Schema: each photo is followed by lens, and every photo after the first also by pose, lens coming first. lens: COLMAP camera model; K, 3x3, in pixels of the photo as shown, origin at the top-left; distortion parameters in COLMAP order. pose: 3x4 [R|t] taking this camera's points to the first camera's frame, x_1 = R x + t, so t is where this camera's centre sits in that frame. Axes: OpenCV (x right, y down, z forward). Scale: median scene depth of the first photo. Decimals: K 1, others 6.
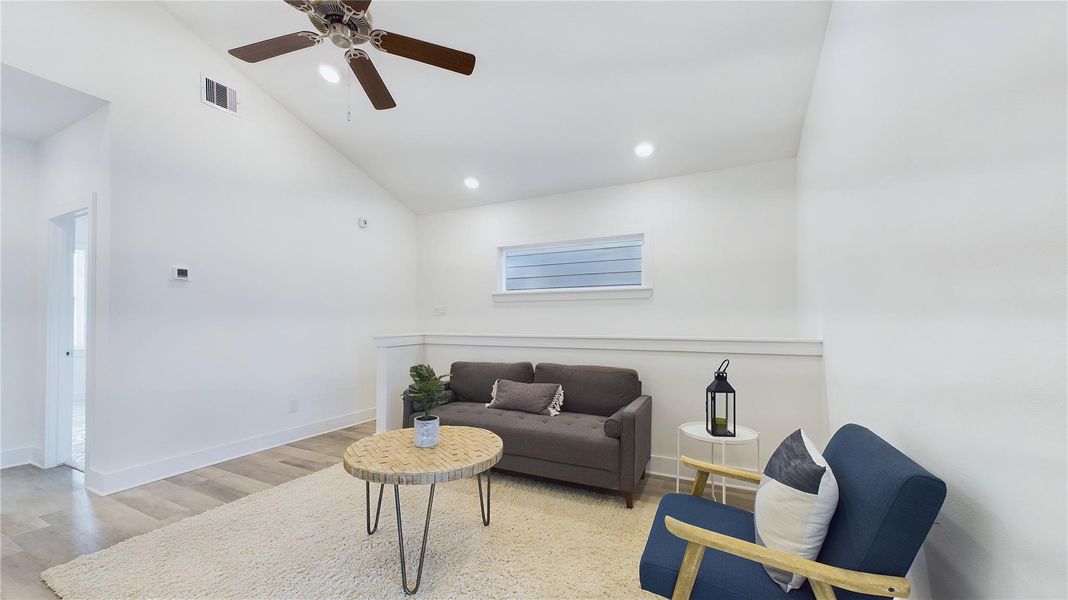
lens RADIAL K [[392.6, 0, 533.8], [0, 392.6, 322.8], [0, 0, 1]] dist [-0.000460, 0.000007]
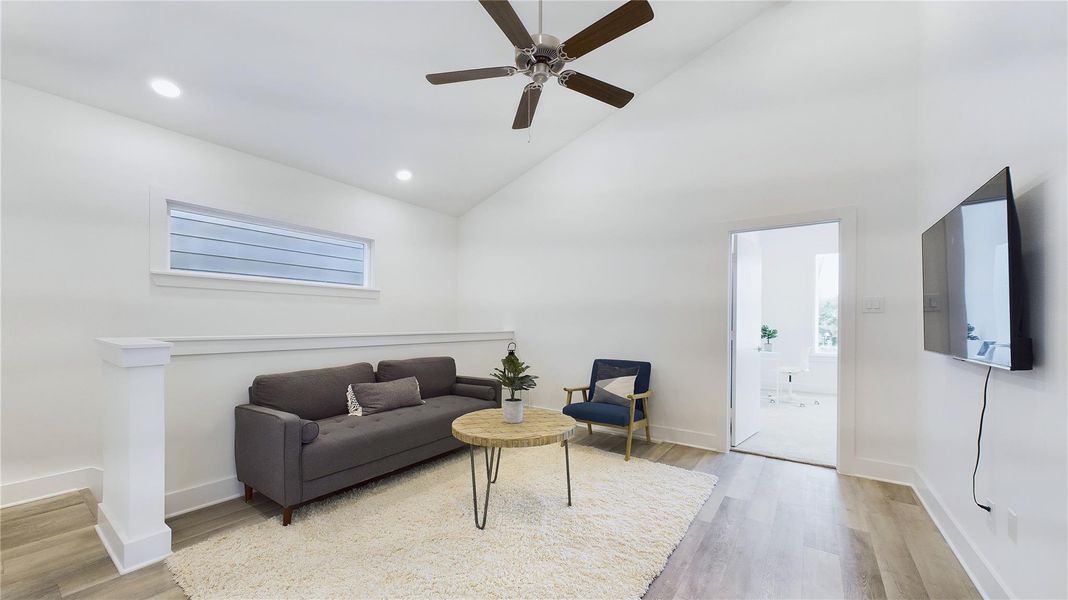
lens RADIAL K [[392.6, 0, 533.8], [0, 392.6, 322.8], [0, 0, 1]] dist [-0.000460, 0.000007]
pose [[0.145698, -0.003243, 0.989324, -0.872363], [-0.005268, 0.999978, 0.004054, -0.001099], [-0.989315, -0.005803, 0.145678, 0.451750]]
